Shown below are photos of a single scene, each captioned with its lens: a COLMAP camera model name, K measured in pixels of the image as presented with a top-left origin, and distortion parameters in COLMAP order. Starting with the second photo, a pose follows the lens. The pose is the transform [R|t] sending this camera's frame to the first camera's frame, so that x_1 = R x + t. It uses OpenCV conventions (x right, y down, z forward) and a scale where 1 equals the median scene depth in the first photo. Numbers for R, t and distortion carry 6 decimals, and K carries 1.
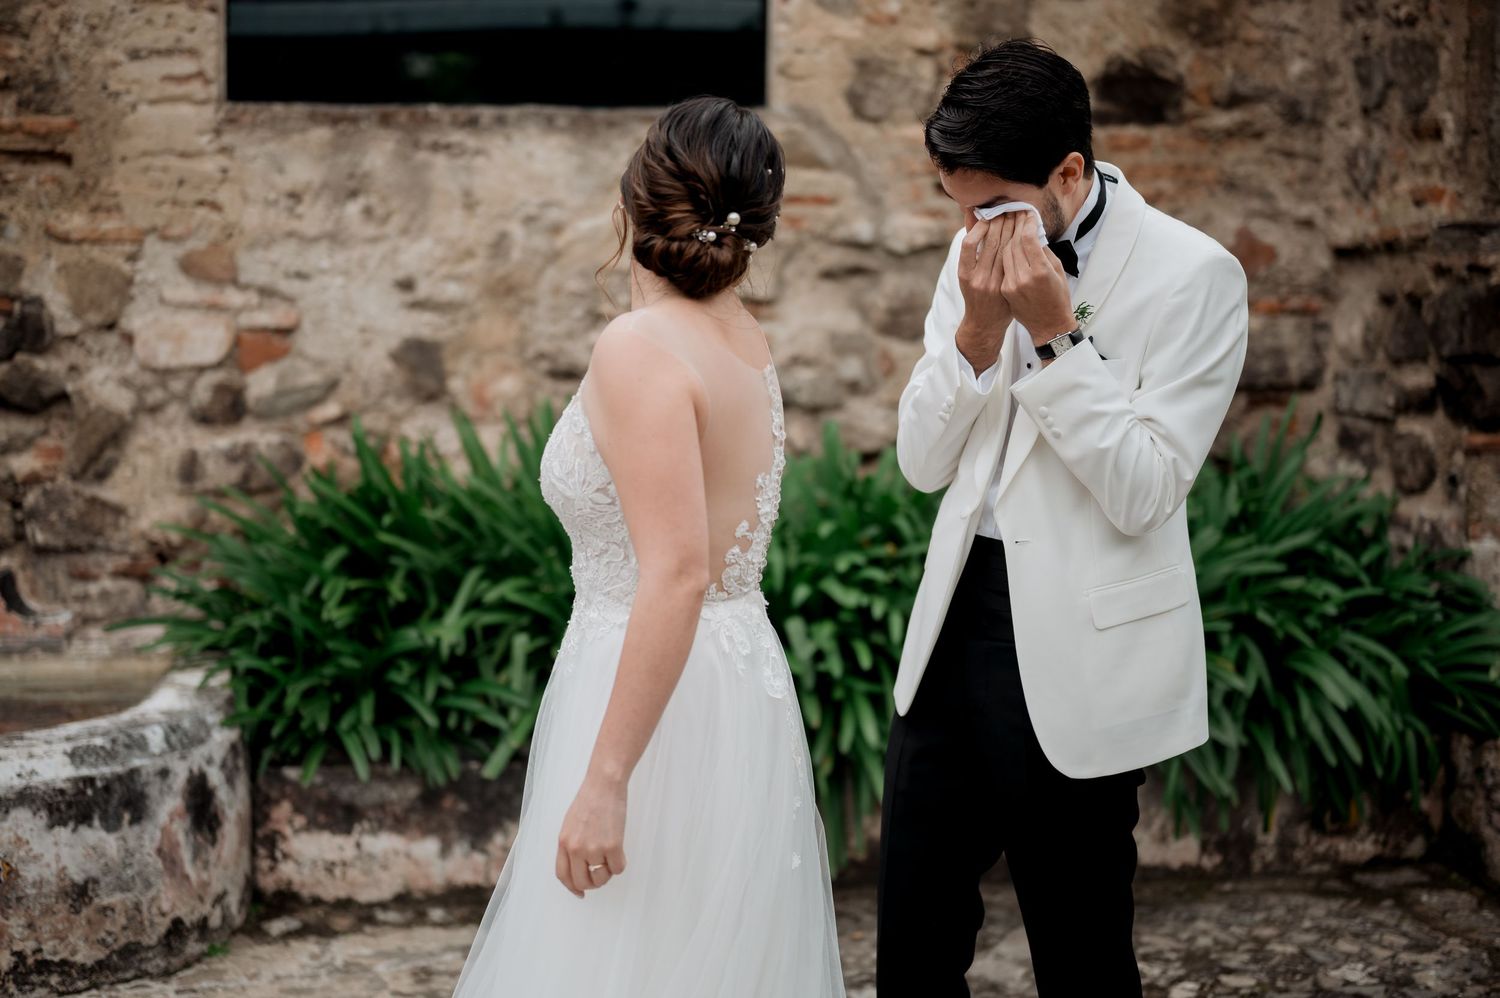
lens RADIAL K [[2091.7, 0, 751.9], [0, 2091.7, 485.9], [0, 0, 1]] dist [-0.002103, -0.215311]
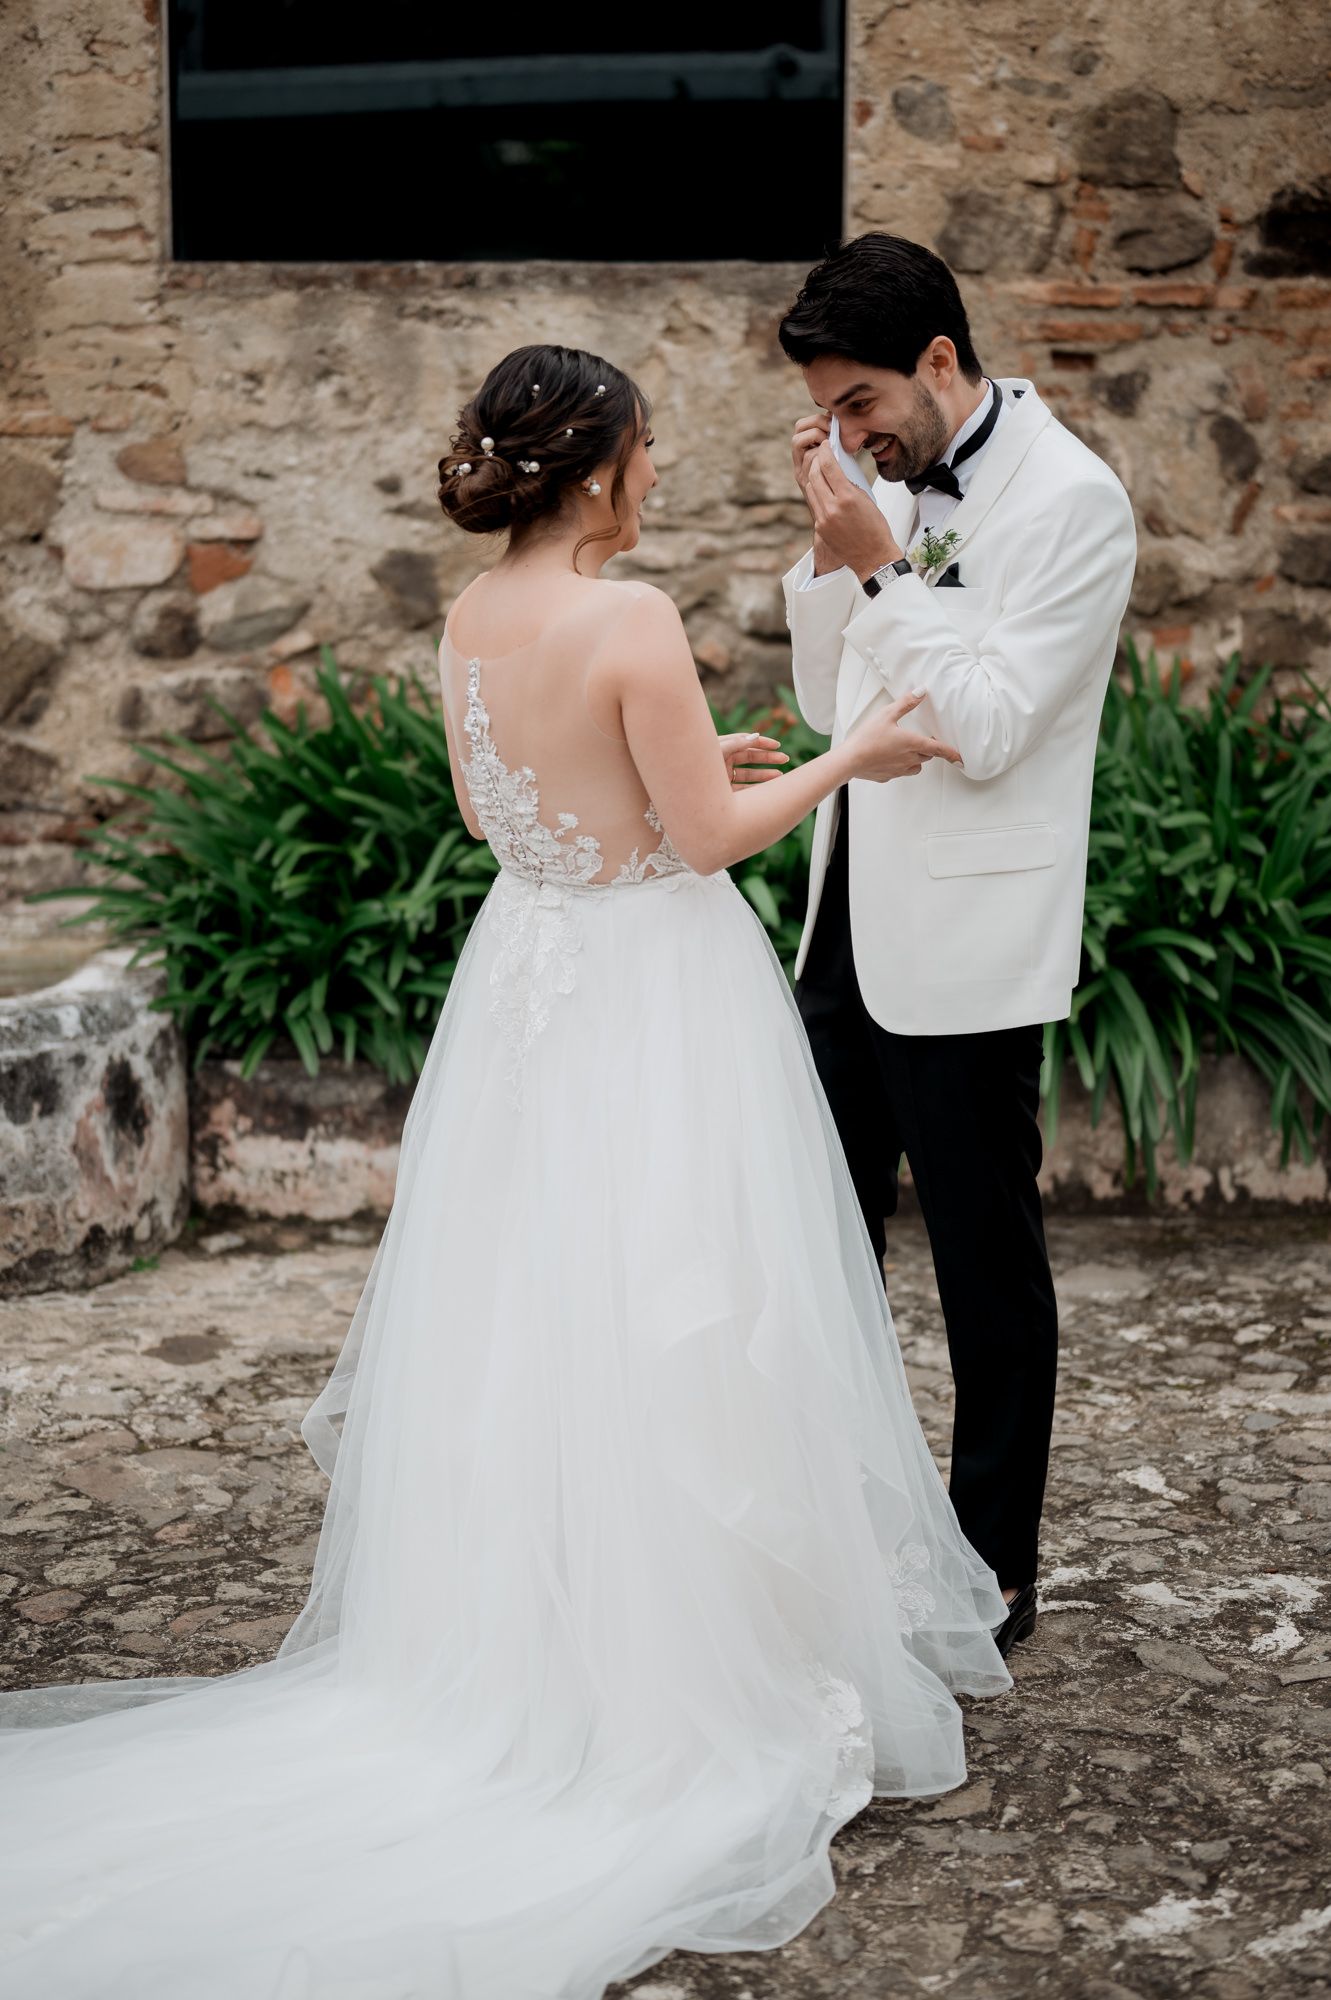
lens RADIAL K [[2918.6, 0, 702.9], [0, 2918.6, 974.8], [0, 0, 1]] dist [-0.003147, -0.221346]
pose [[0.995213, 0.012259, -0.096963, 0.070156], [-0.004417, 0.996731, 0.080676, 0.001643], [0.097635, -0.079861, 0.992013, -0.134313]]
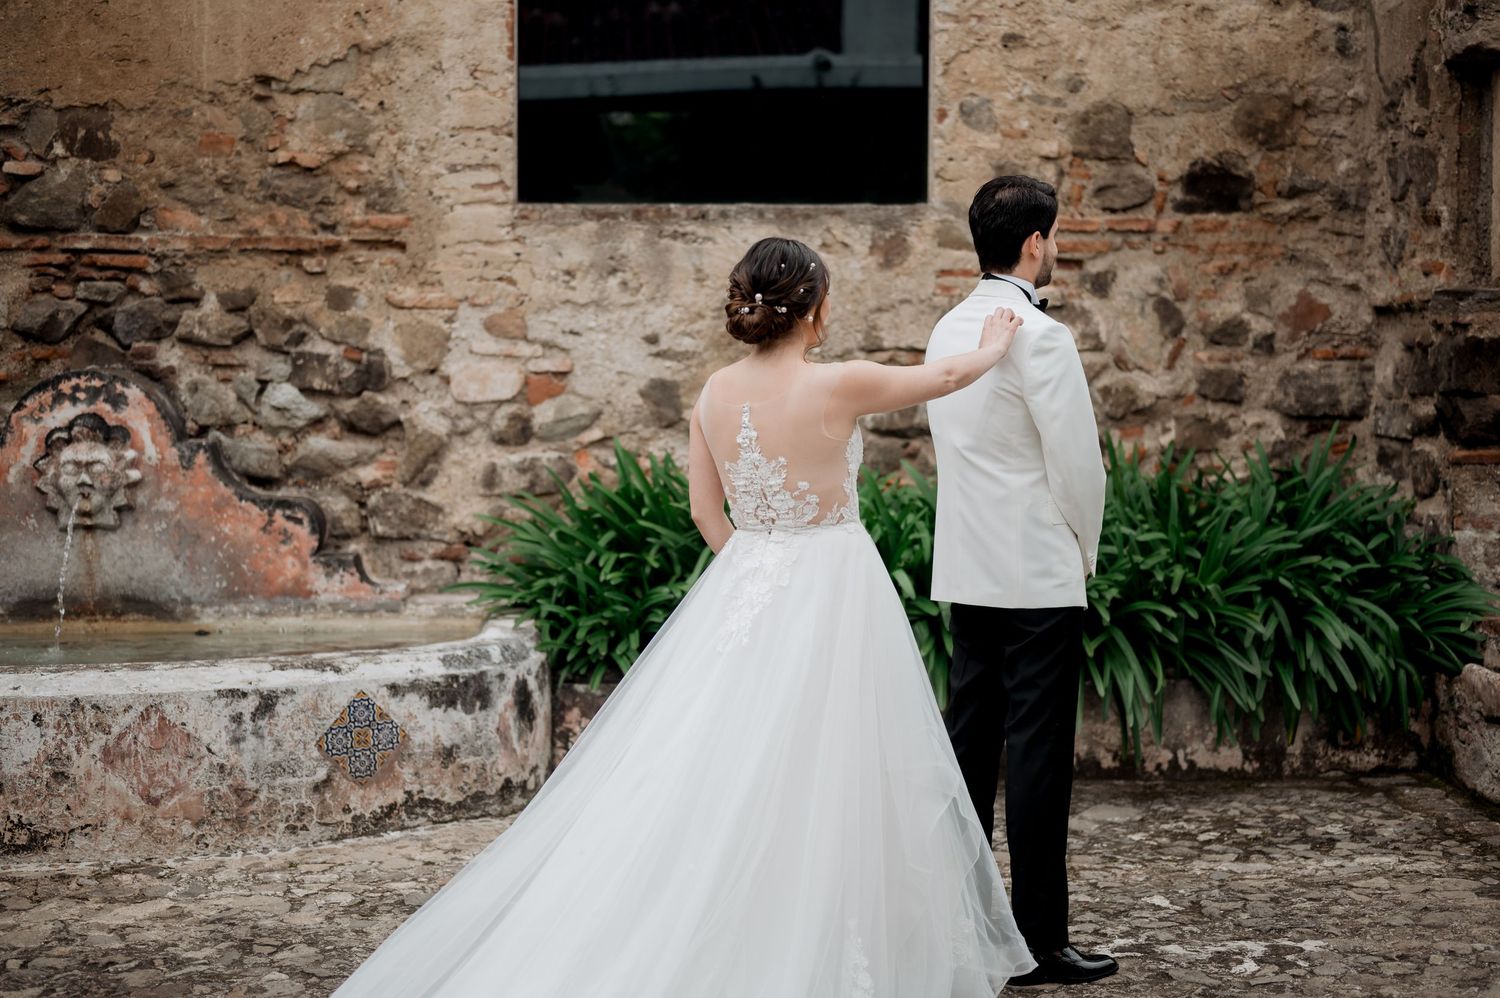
lens RADIAL K [[2122.6, 0, 772.9], [0, 2122.6, 482.7], [0, 0, 1]] dist [-0.014344, -0.096131]
pose [[0.996735, 0.001557, -0.080726, 0.019781], [-0.003381, 0.999742, -0.022459, 0.025065], [0.080670, 0.022658, 0.996483, -0.338485]]
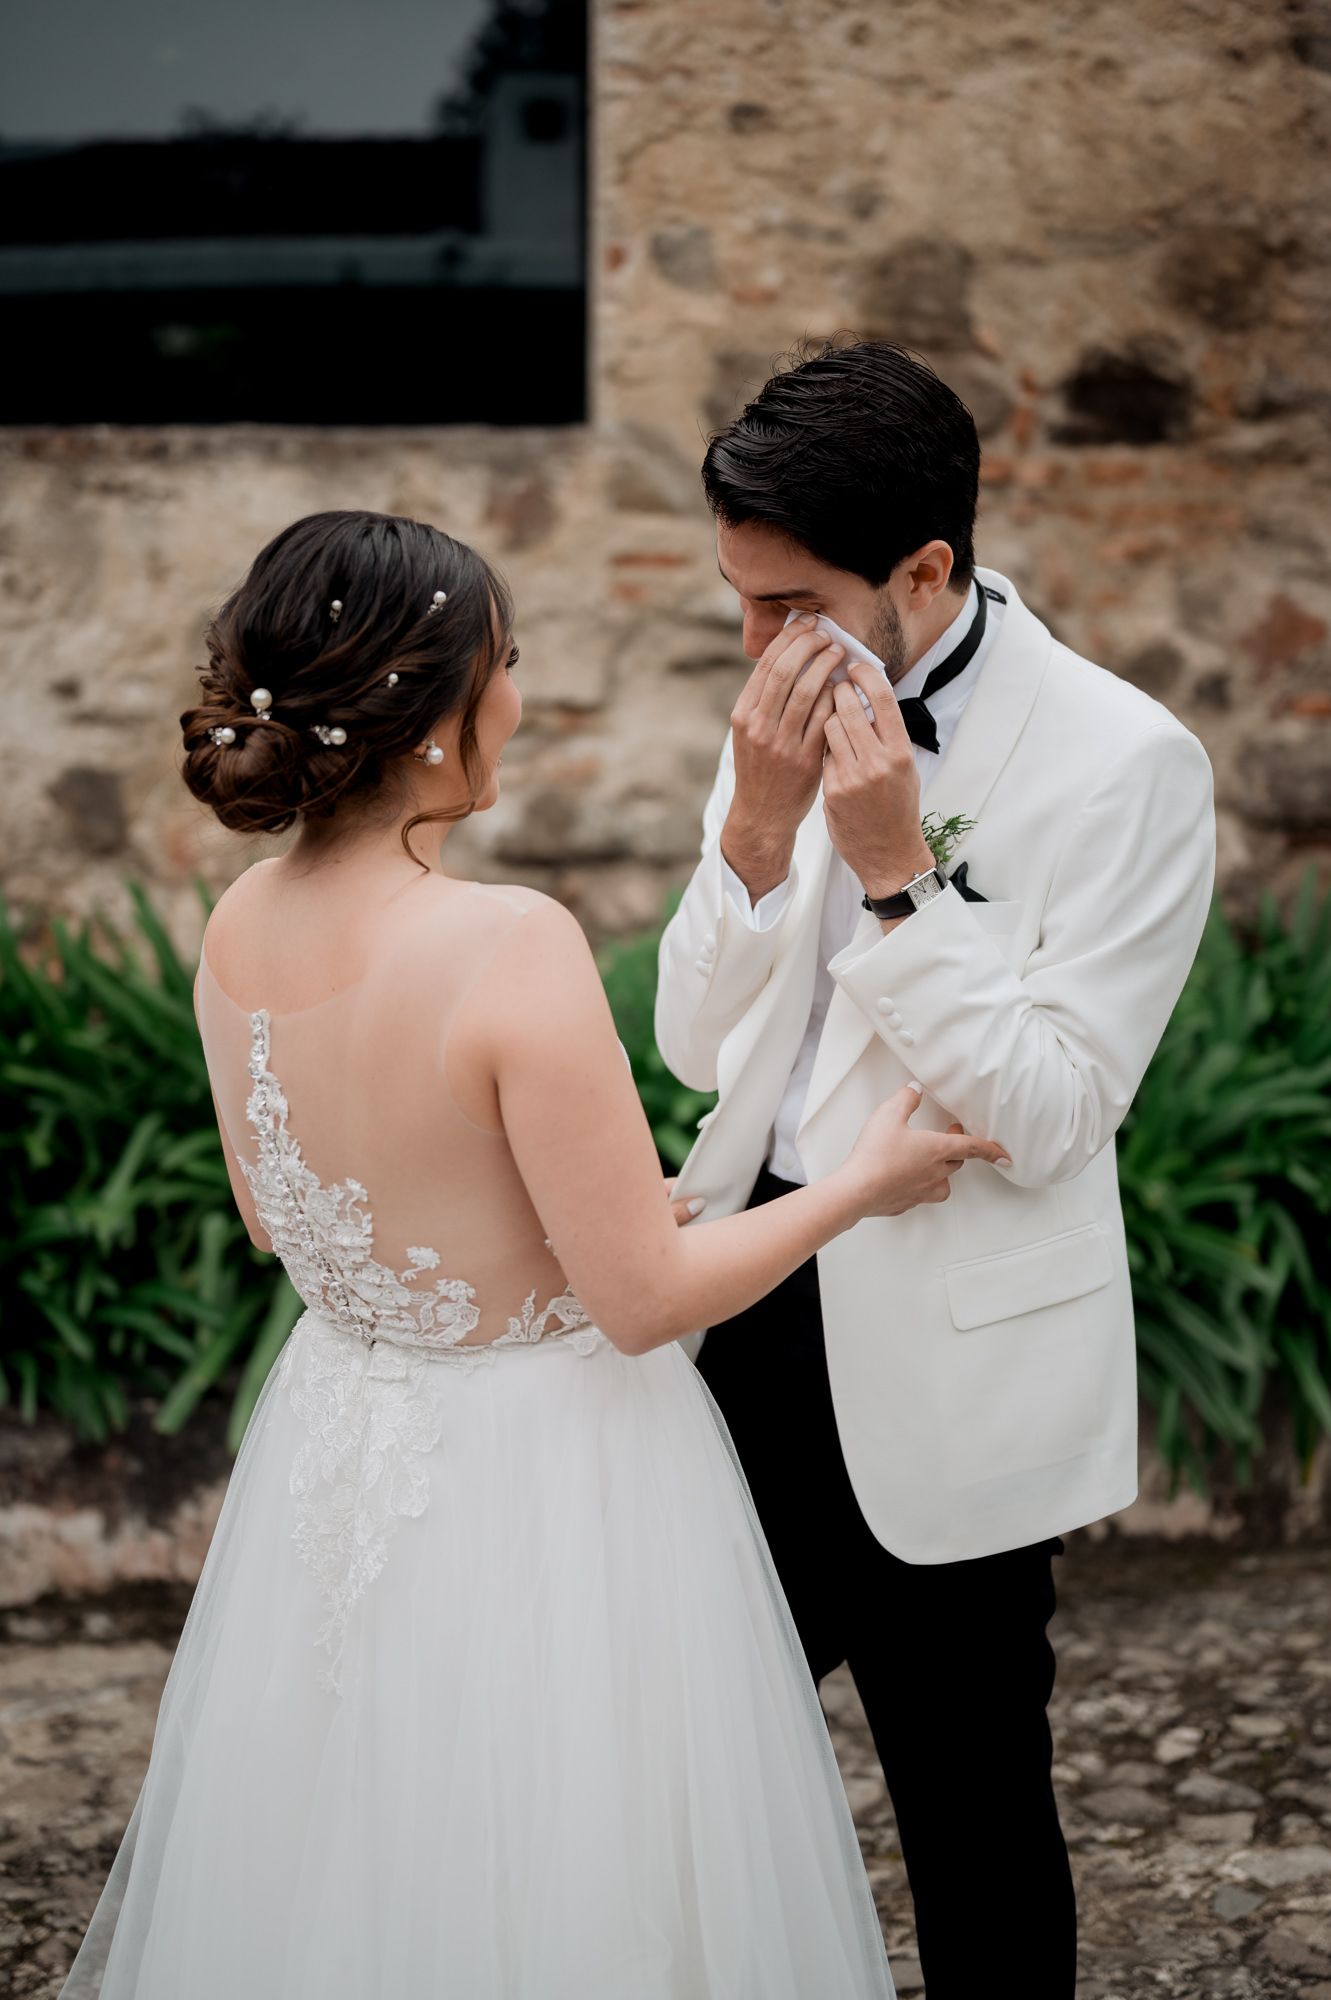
lens RADIAL K [[2825.8, 0, 661.9], [0, 2825.8, 1003.7], [0, 0, 1]] dist [-0.004115, -0.211891]
pose [[0.999941, -0.008681, 0.006525, 0.024721], [0.008443, 0.999327, 0.035708, -0.024589], [-0.006831, -0.035651, 0.999341, 0.064070]]
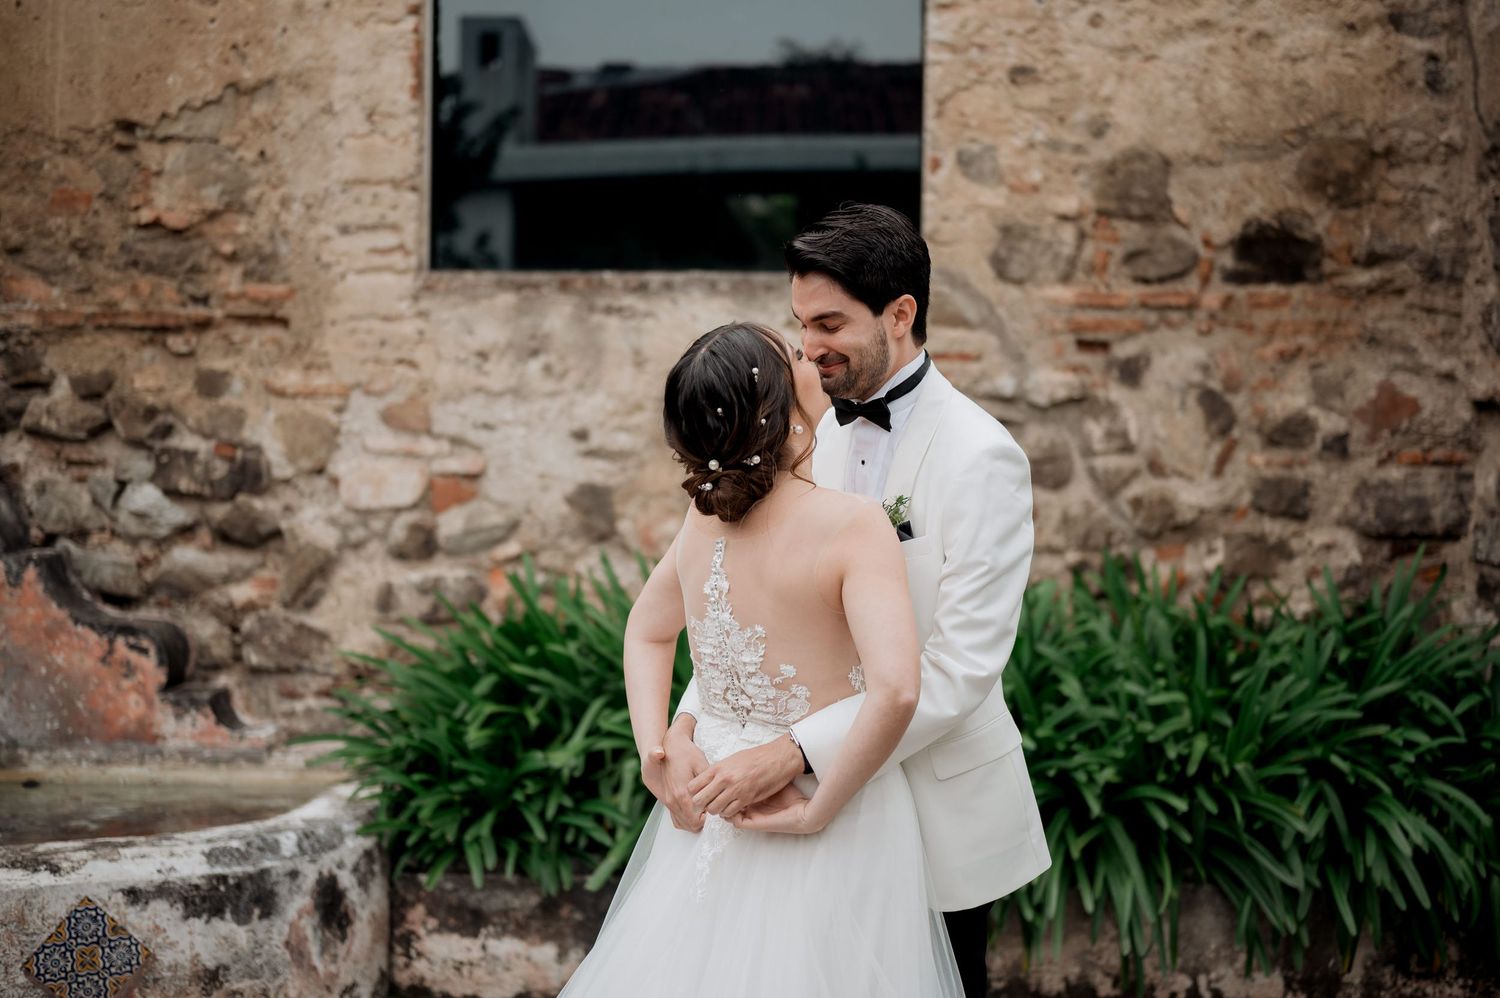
lens RADIAL K [[2054.3, 0, 765.1], [0, 2054.3, 495.5], [0, 0, 1]] dist [0.001568, -0.212887]
pose [[0.987009, 0.008496, -0.160443, 0.105734], [-0.017368, 0.998391, -0.053973, -0.008238], [0.159726, 0.056058, 0.985568, -0.046109]]
